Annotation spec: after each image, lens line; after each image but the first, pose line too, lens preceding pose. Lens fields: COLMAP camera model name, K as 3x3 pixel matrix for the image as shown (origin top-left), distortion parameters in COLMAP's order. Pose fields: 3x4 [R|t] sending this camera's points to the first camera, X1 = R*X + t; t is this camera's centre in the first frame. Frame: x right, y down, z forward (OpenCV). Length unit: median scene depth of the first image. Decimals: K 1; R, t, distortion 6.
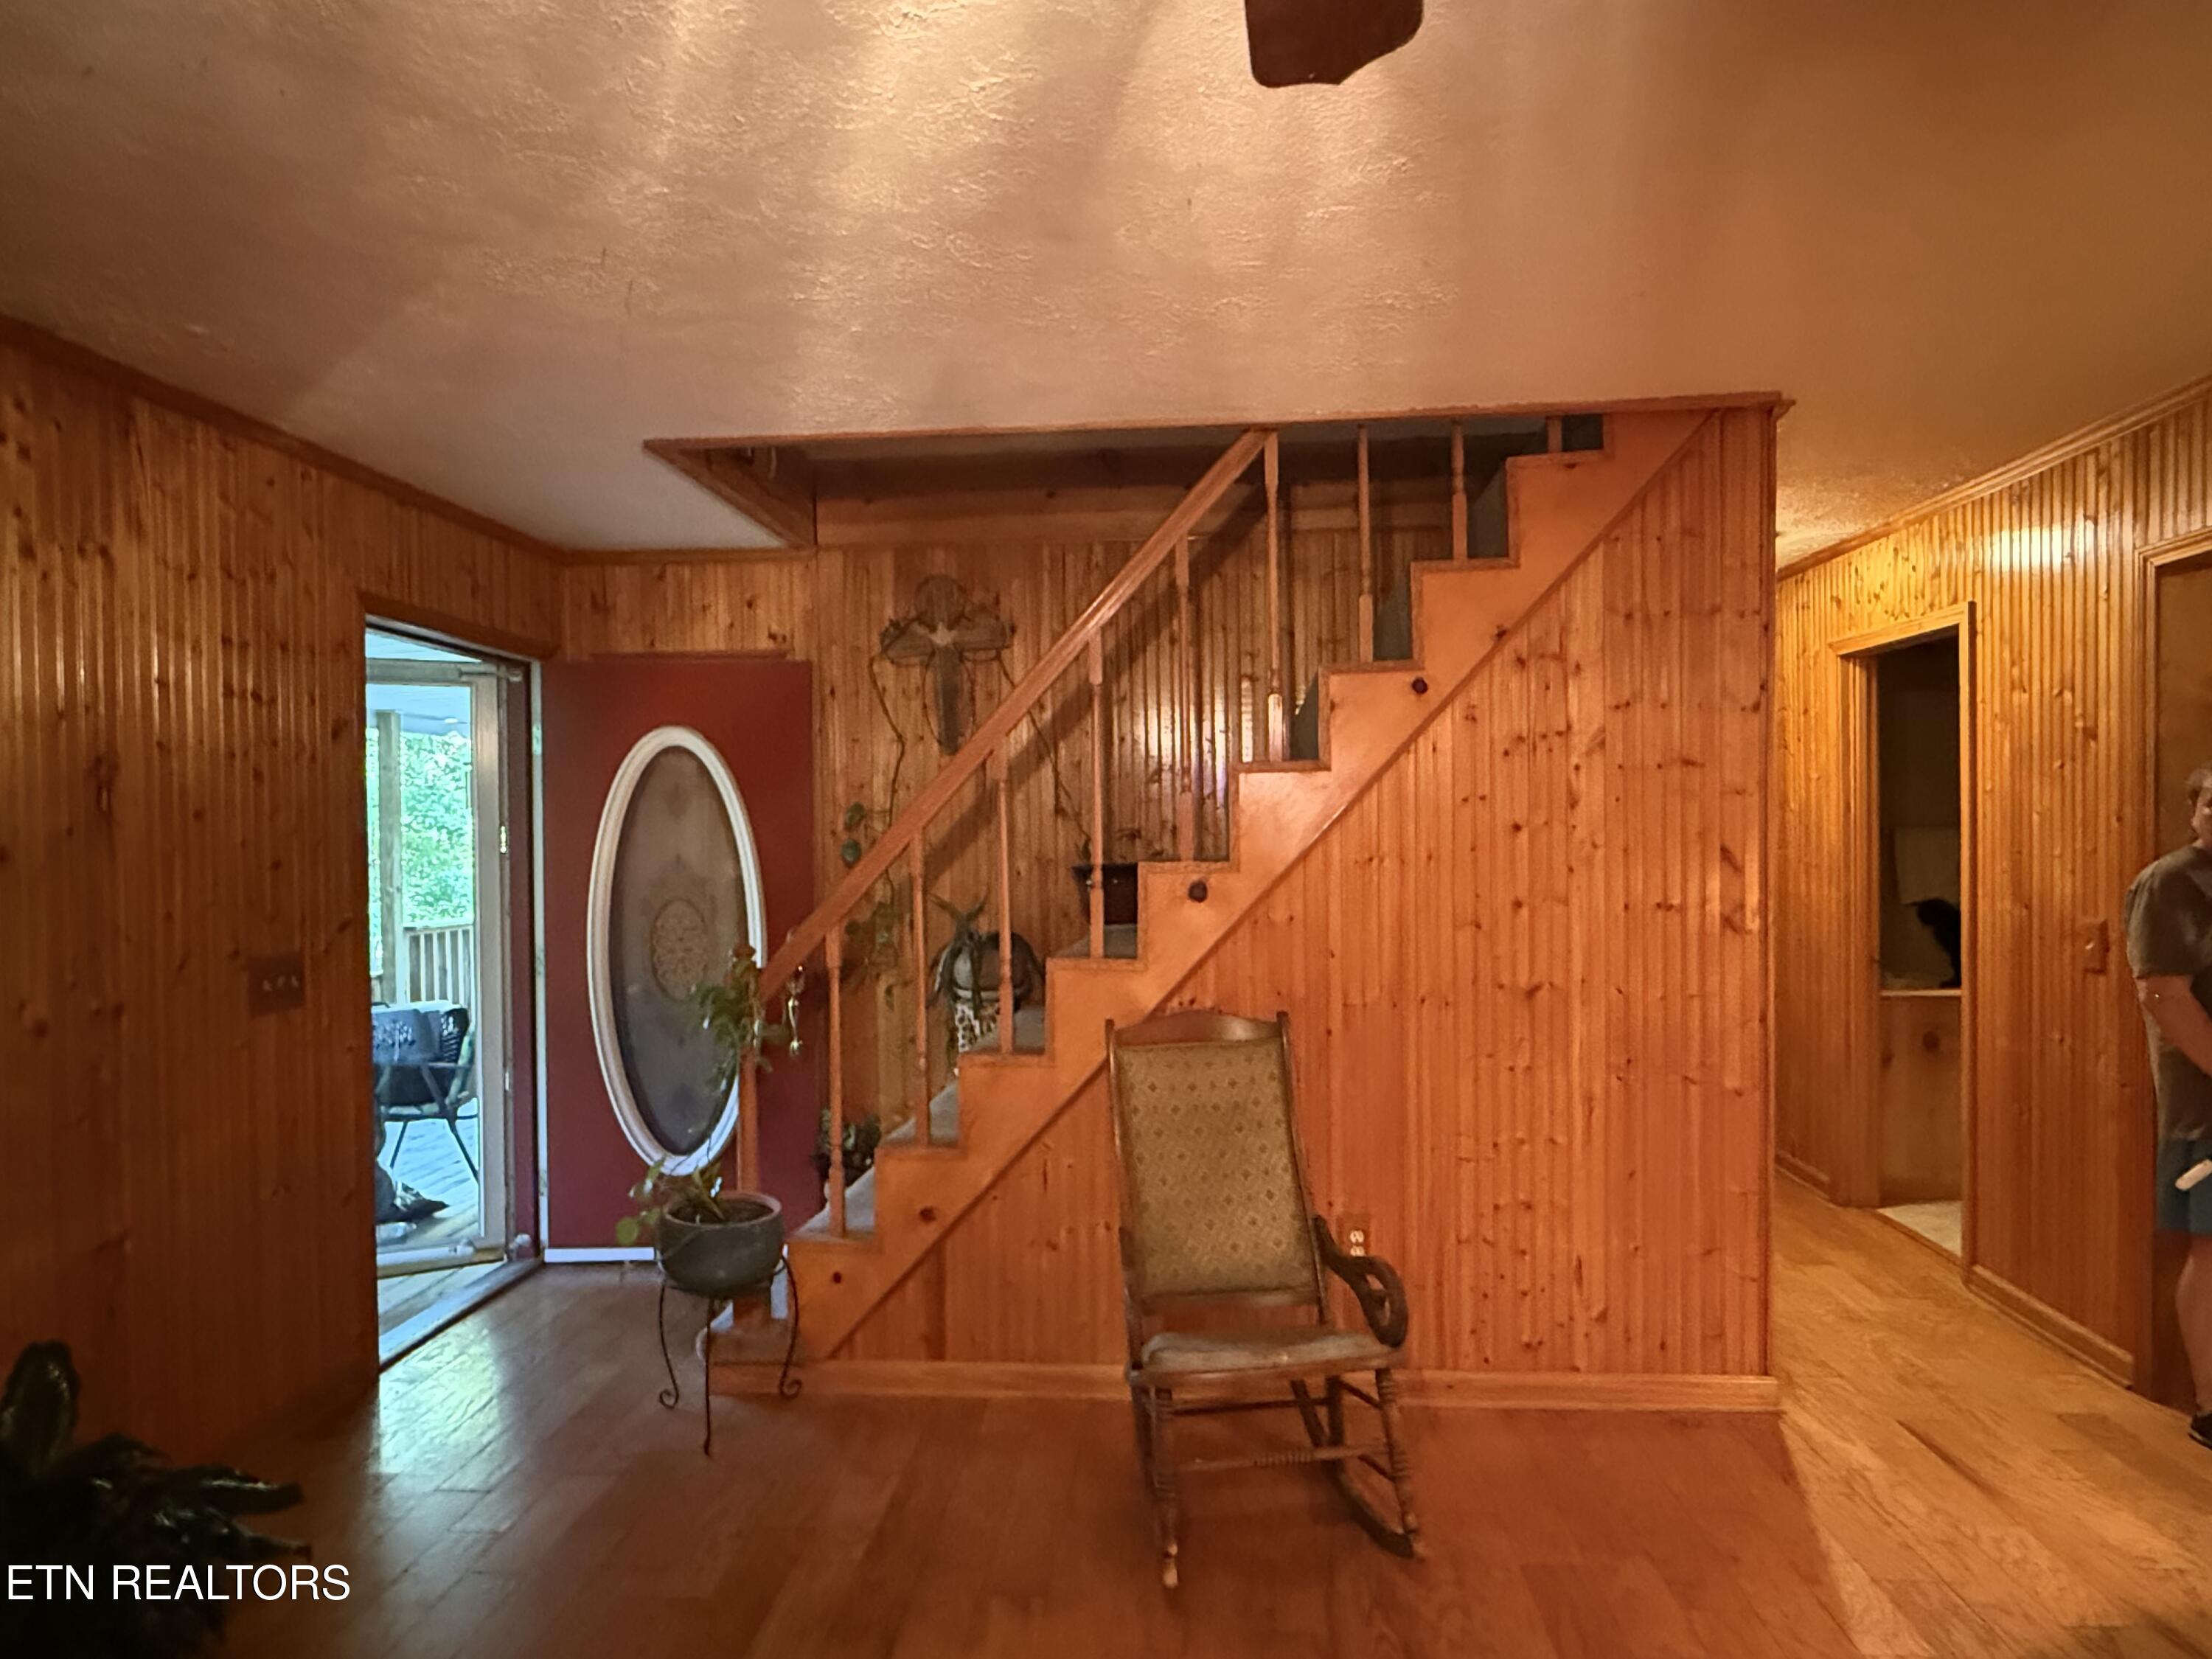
lens RADIAL K [[1261.8, 0, 1103.6], [0, 1261.8, 845.1], [0, 0, 1]] dist [0.003650, -0.000620]
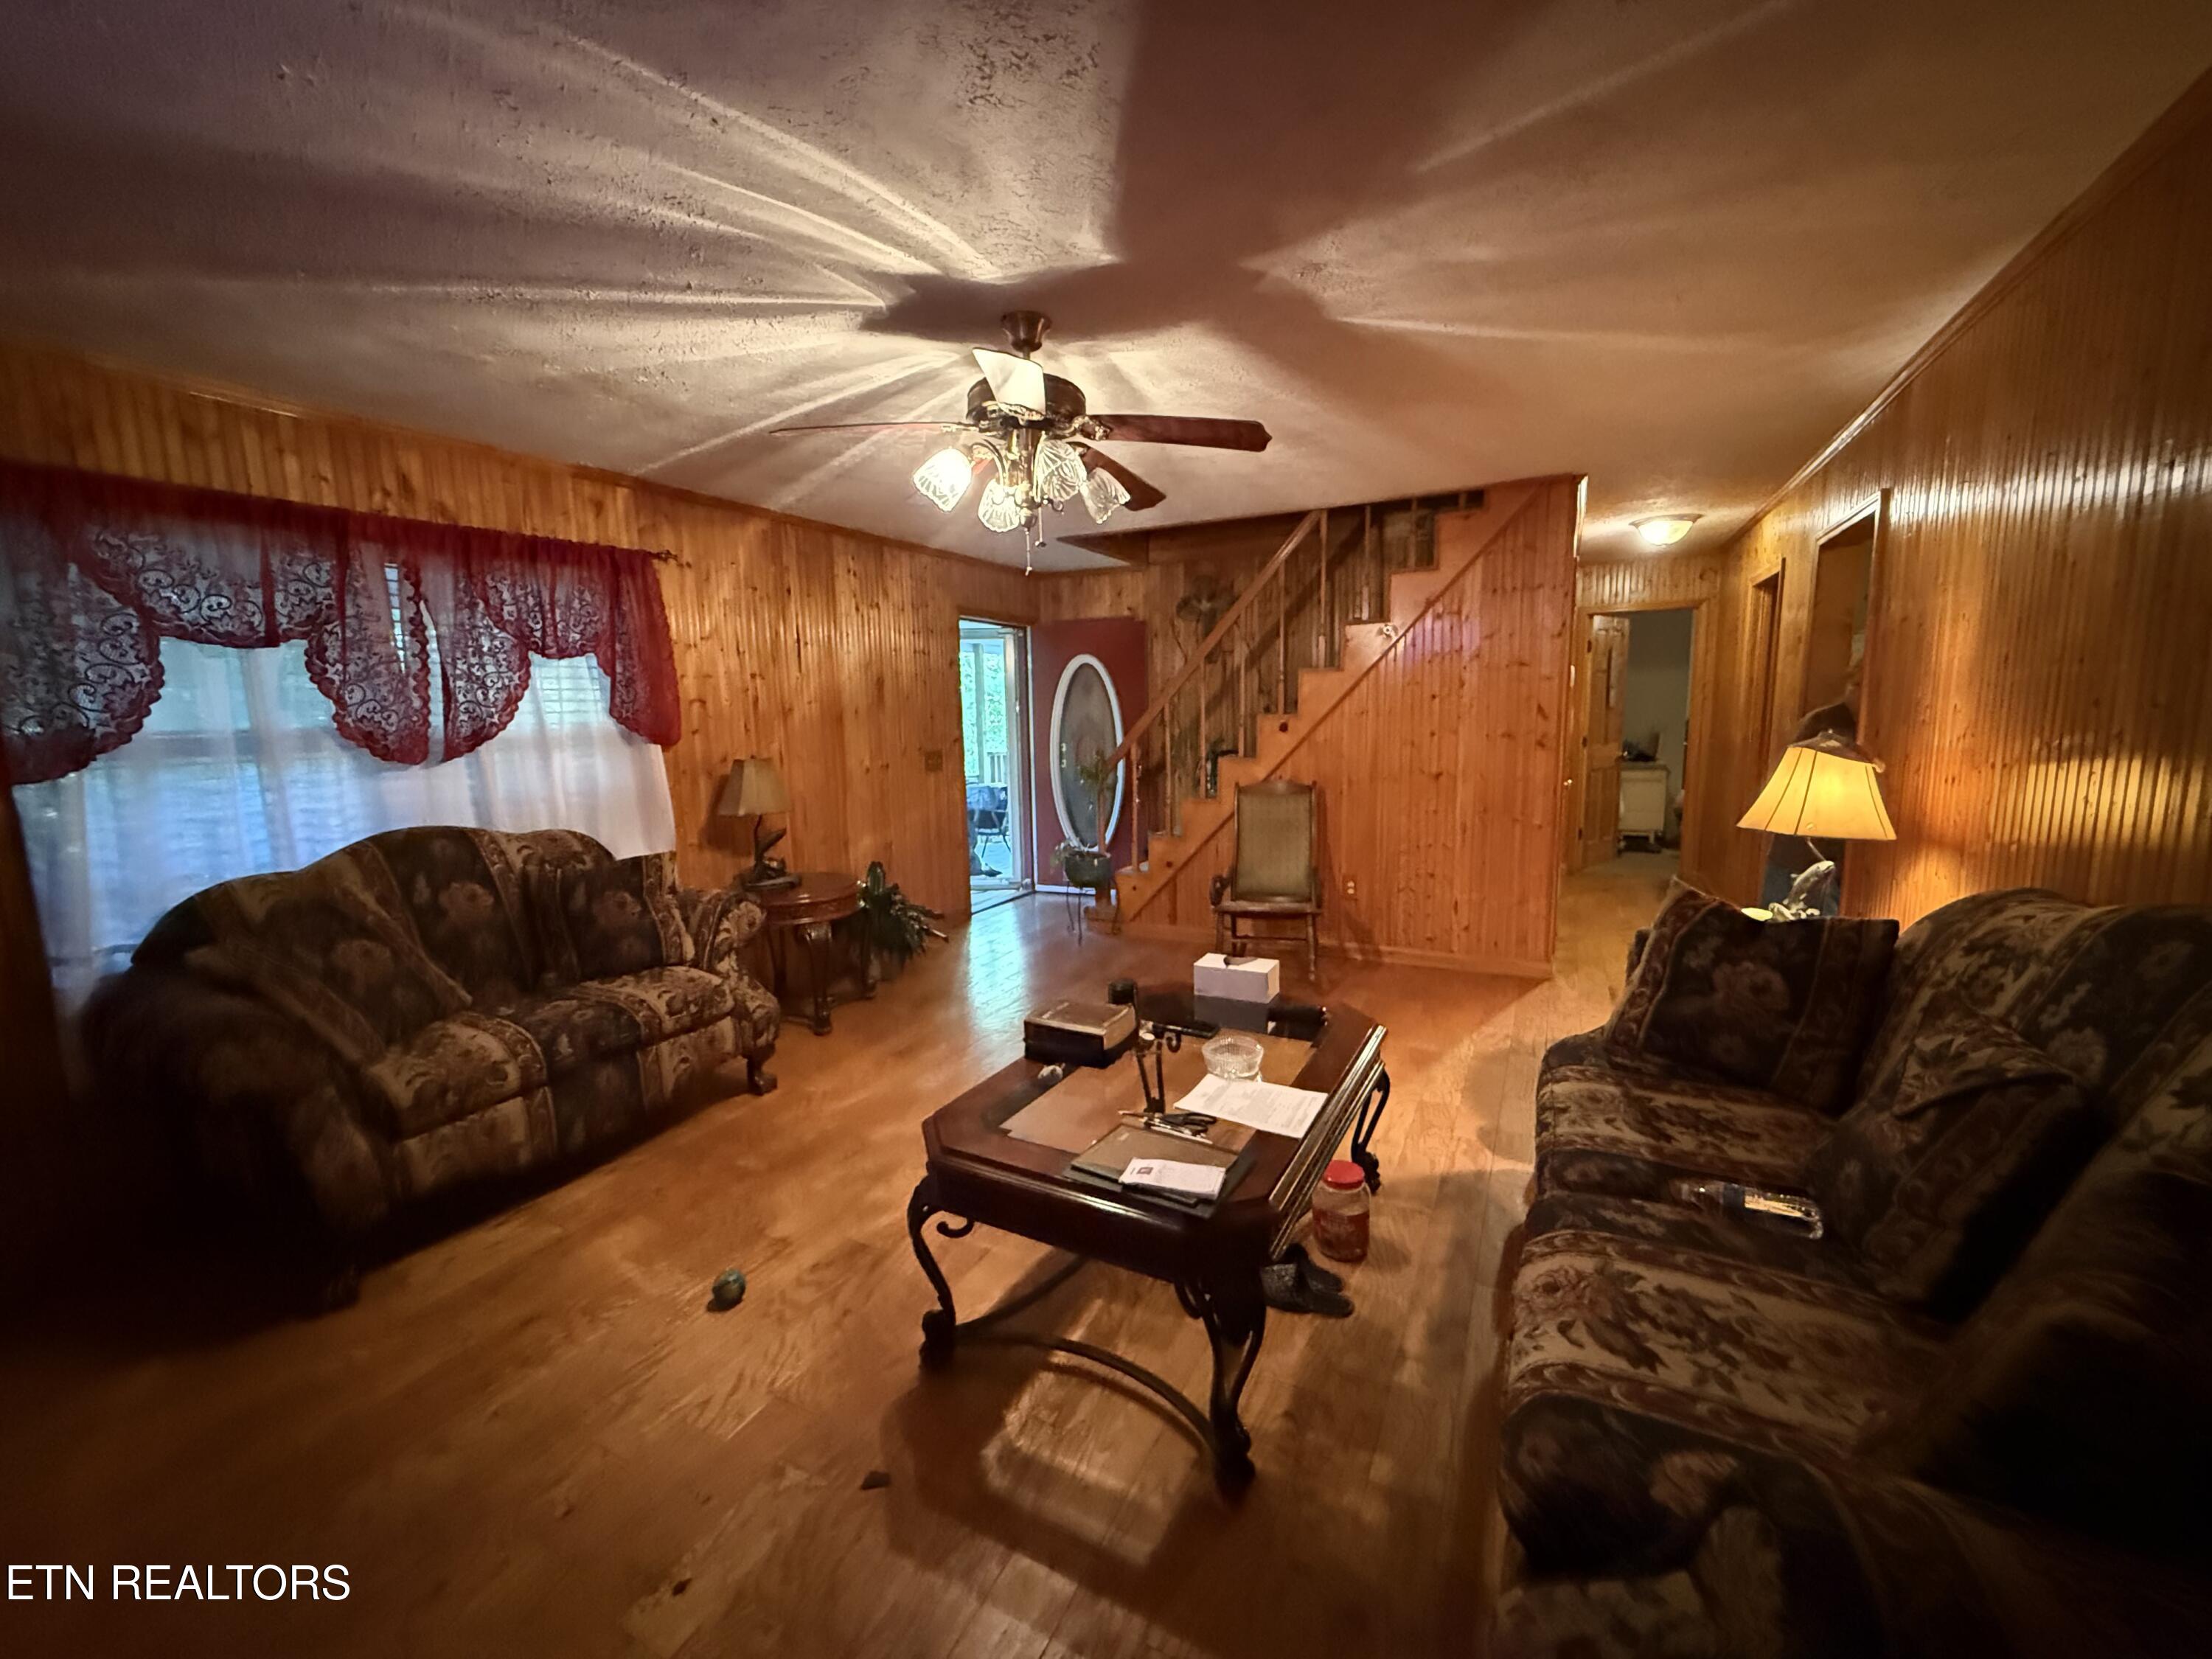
lens RADIAL K [[881.9, 0, 1099.3], [0, 881.9, 831.5], [0, 0, 1]] dist [-0.000882, -0.000270]
pose [[0.922822, 0.046995, -0.382348, 0.370482], [0.004960, 0.990999, 0.133776, 0.008665], [0.385194, -0.125349, 0.914283, -0.560156]]
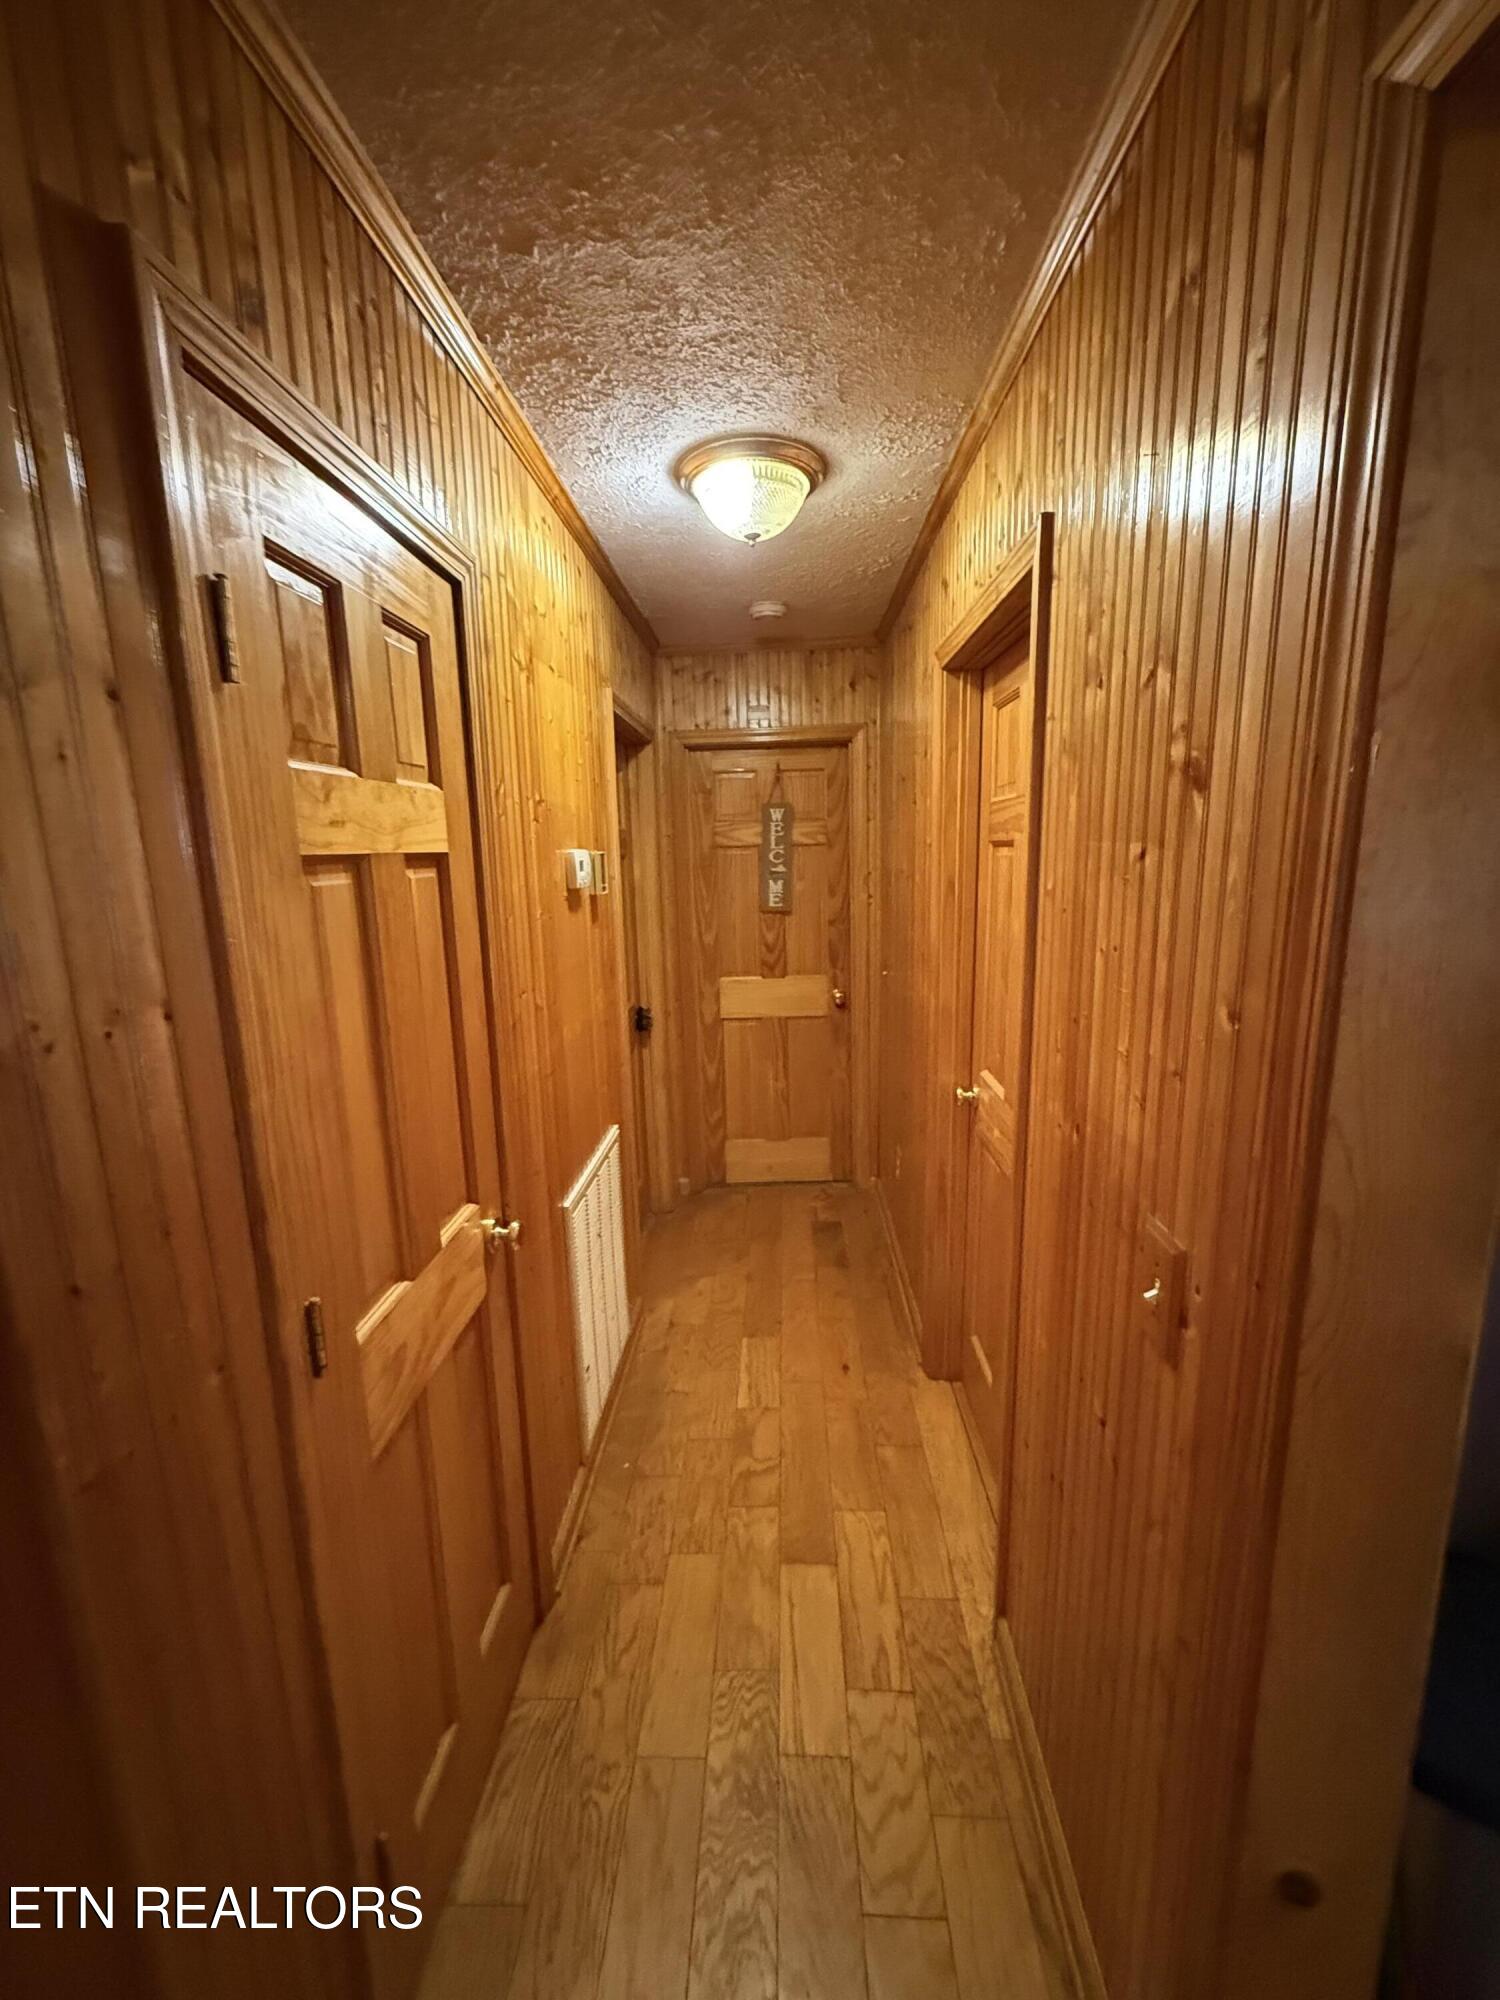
lens RADIAL K [[797.4, 0, 747.8], [0, 797.4, 998.0], [0, 0, 1]] dist [-0.000882, -0.000270]
pose [[0.999031, -0.017575, 0.040351, 0.653957], [0.010577, 0.985816, 0.167495, -0.065545], [-0.042722, -0.166906, 0.985047, 0.780621]]
